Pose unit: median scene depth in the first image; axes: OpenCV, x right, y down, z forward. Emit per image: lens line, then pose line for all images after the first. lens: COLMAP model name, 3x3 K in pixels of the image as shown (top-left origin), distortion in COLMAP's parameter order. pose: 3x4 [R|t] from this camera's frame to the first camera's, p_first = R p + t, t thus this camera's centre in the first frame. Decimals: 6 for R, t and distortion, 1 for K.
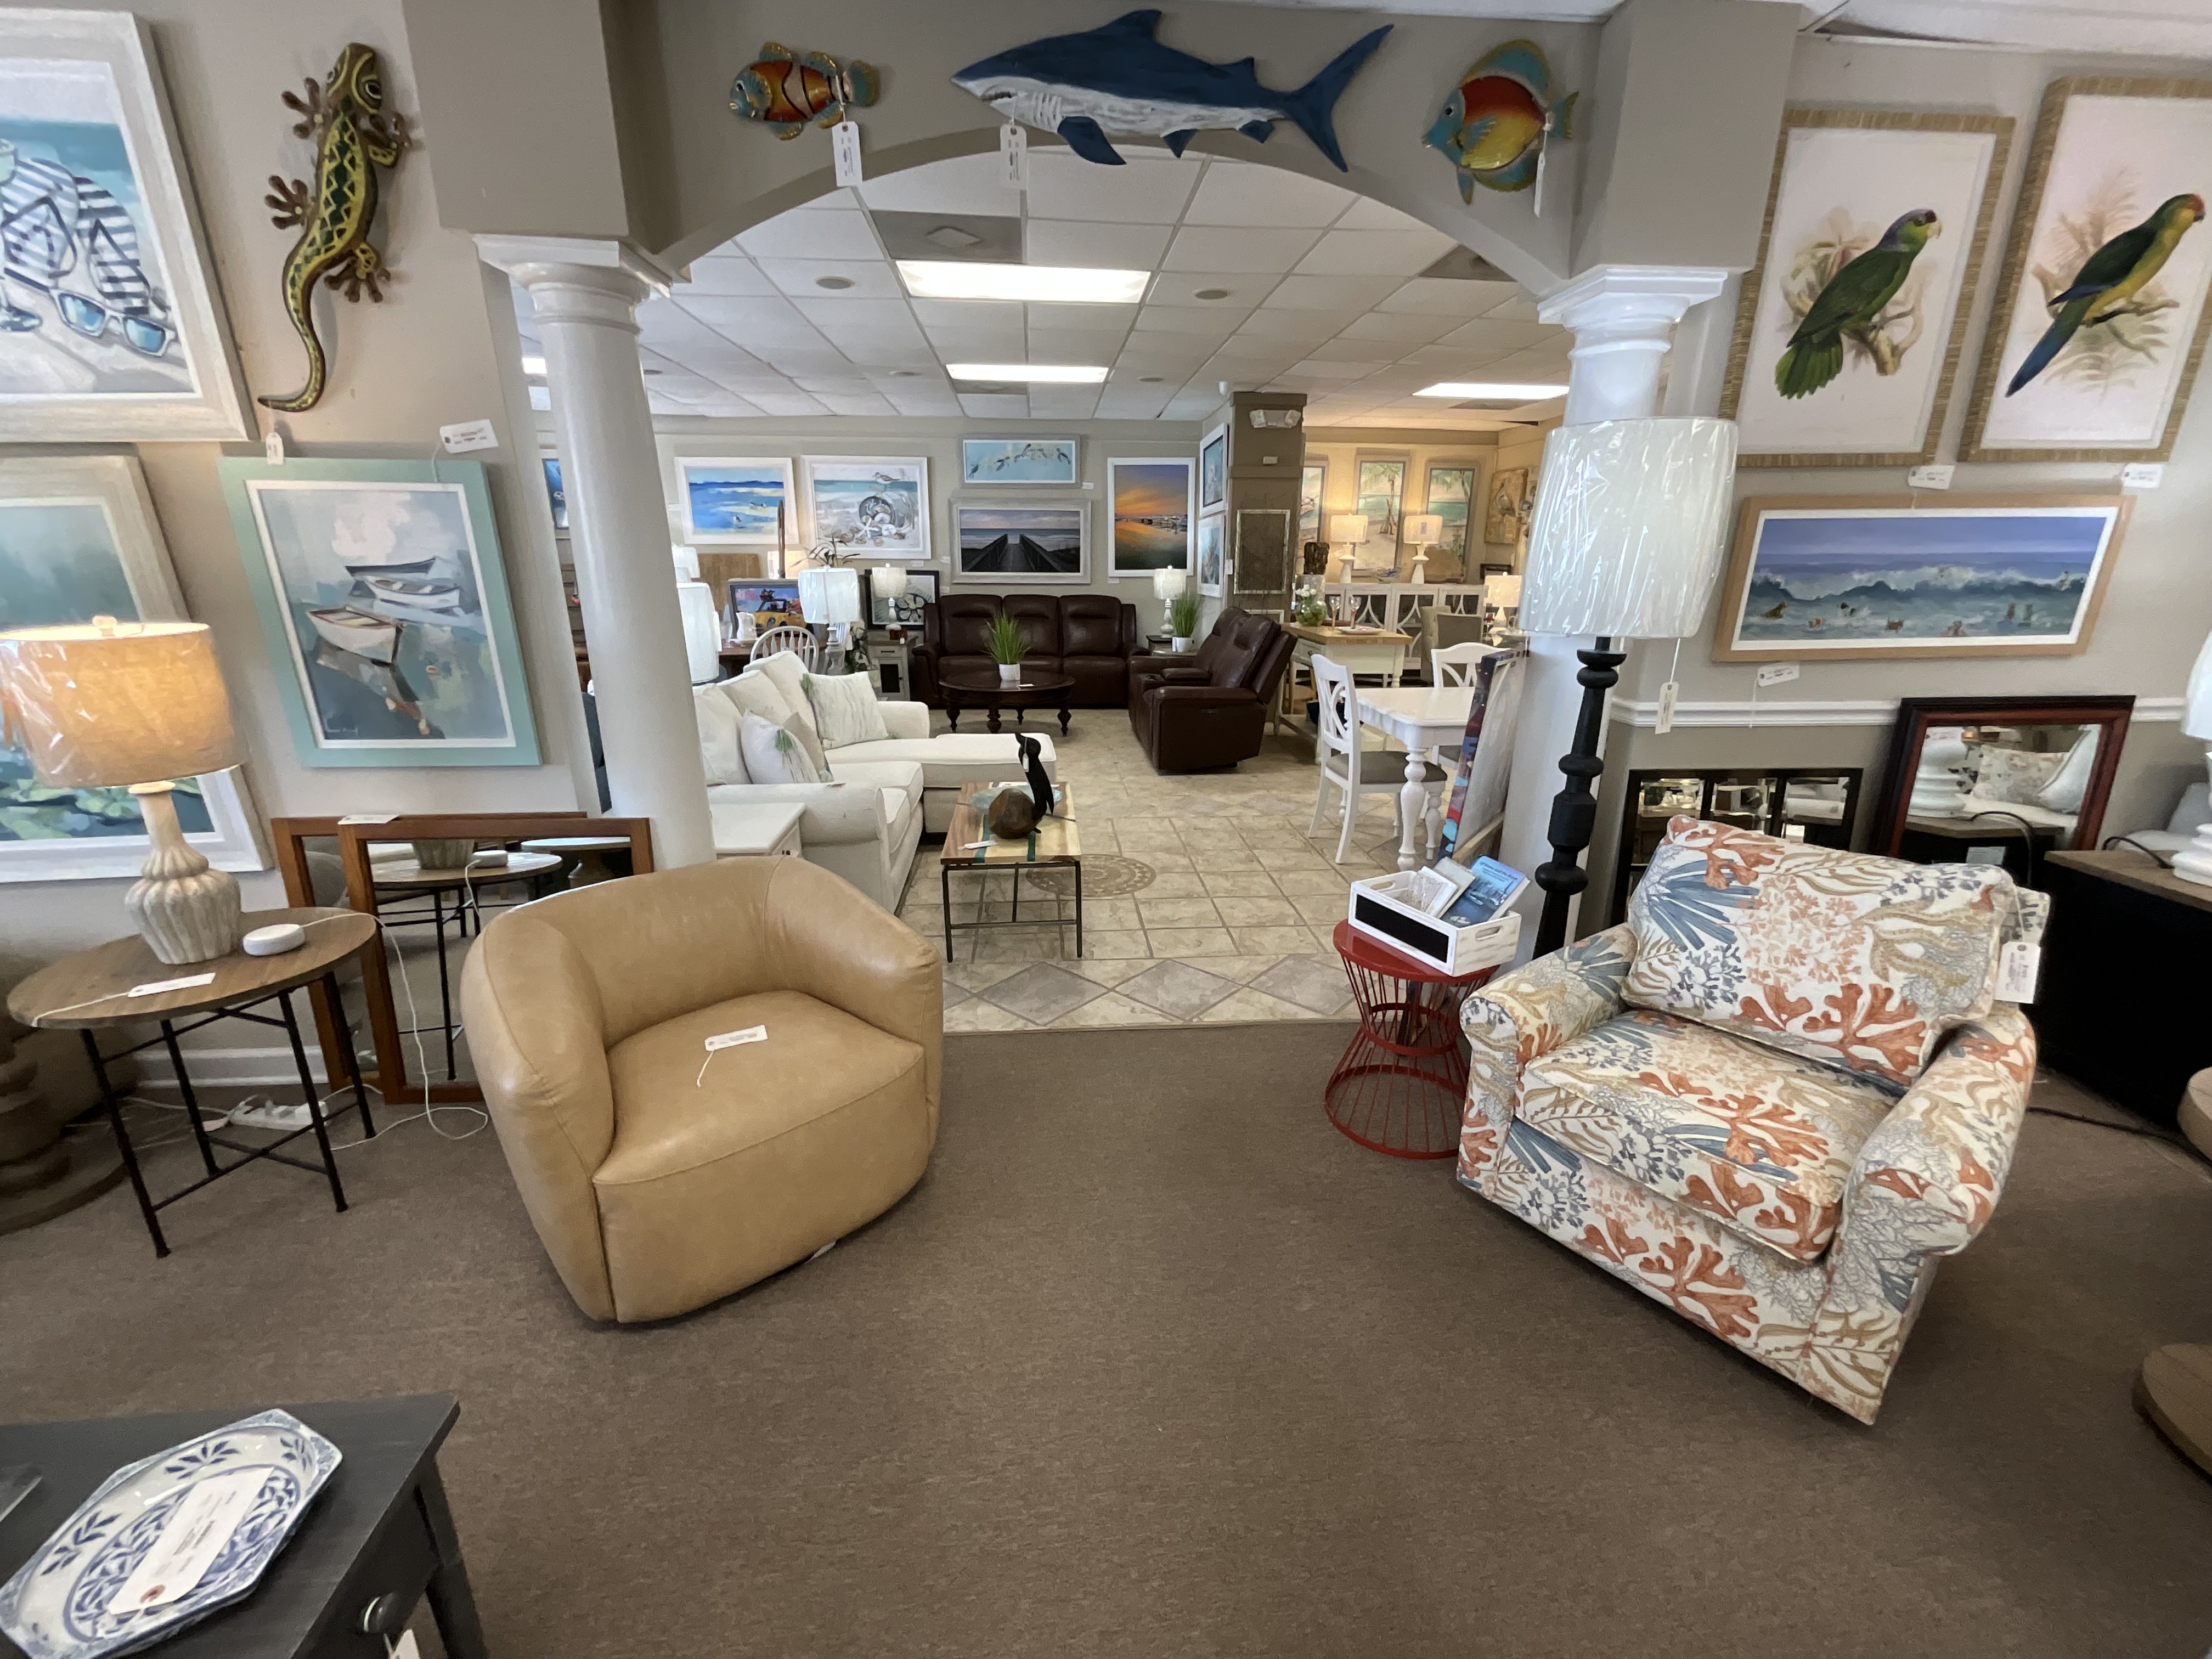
lens RADIAL K [[899.6, 0, 1109.9], [0, 899.6, 825.9], [0, 0, 1]] dist [0.003740, -0.001764]
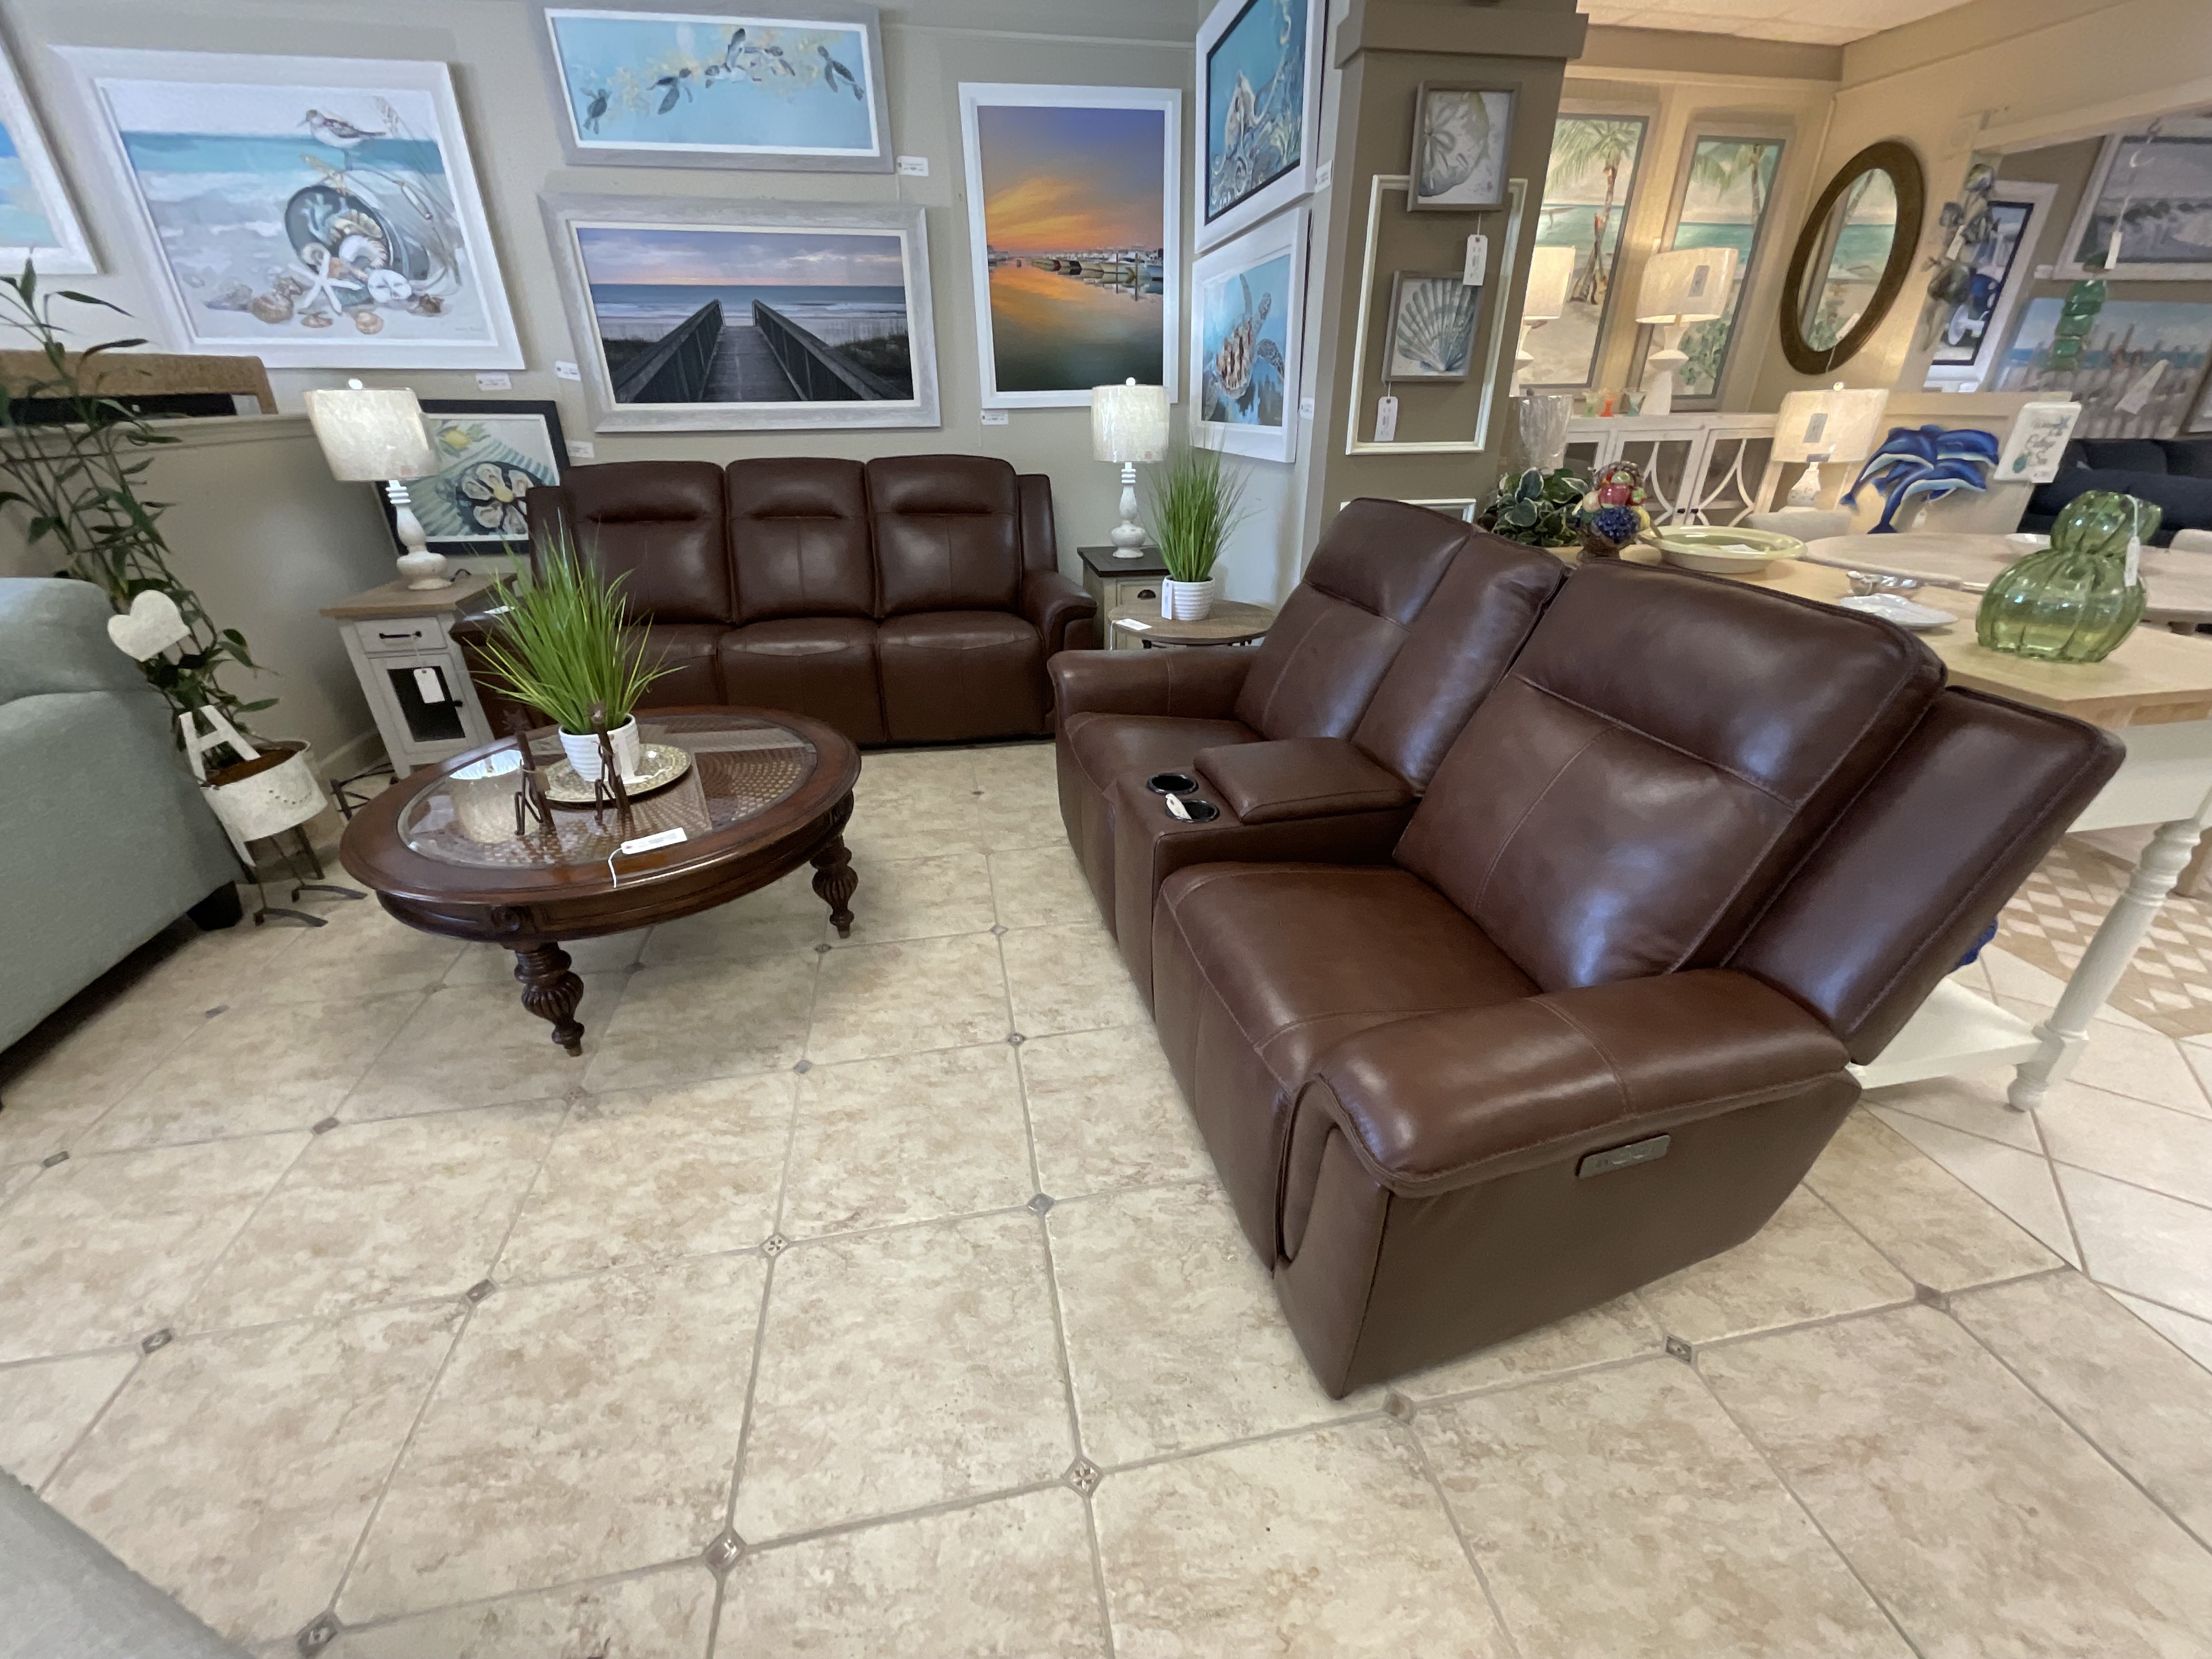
lens RADIAL K [[899.5, 0, 1098.9], [0, 899.5, 833.1], [0, 0, 1]] dist [0.005759, -0.003656]
pose [[0.994305, -0.057662, 0.089625, 0.004935], [0.042015, 0.984962, 0.167587, -0.188453], [-0.097941, -0.162867, 0.981775, 0.688914]]
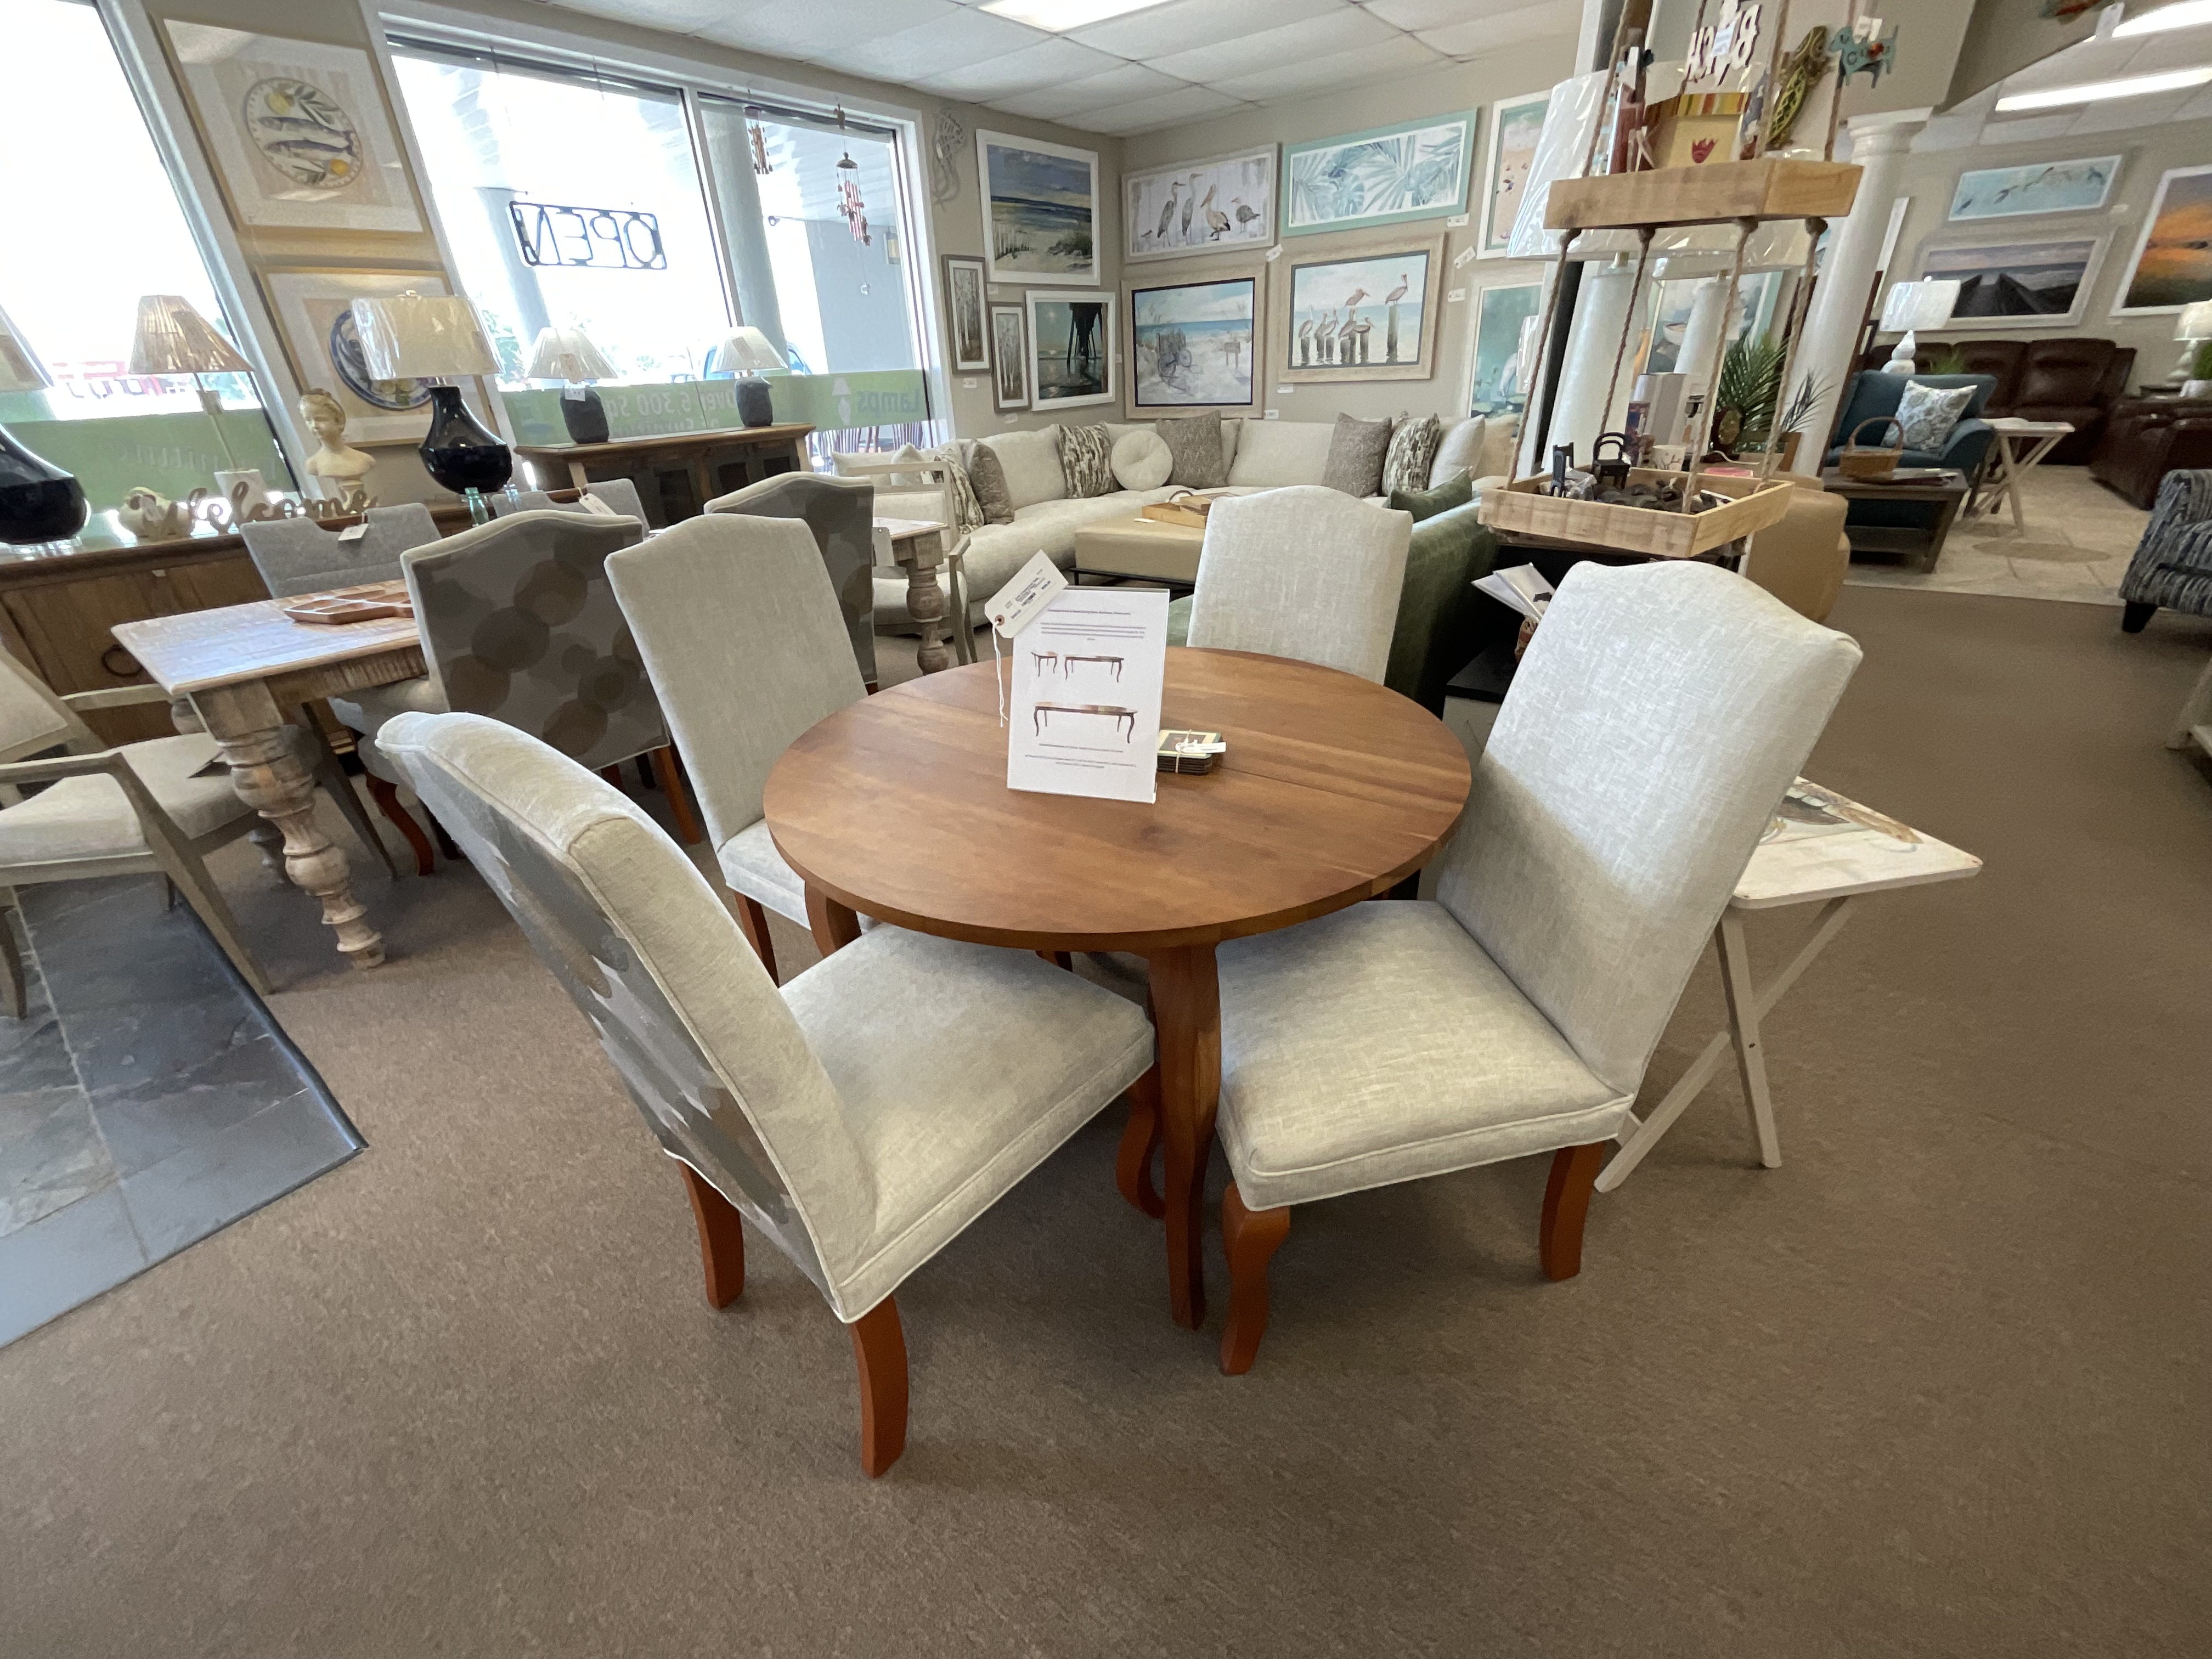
lens RADIAL K [[874.4, 0, 1110.5], [0, 874.4, 834.7], [0, 0, 1]] dist [0.011793, -0.006422]
pose [[0.739506, 0.289293, -0.607816, -0.073479], [-0.149951, 0.951050, 0.270218, 0.172067], [0.656236, -0.108685, 0.746688, -0.496905]]
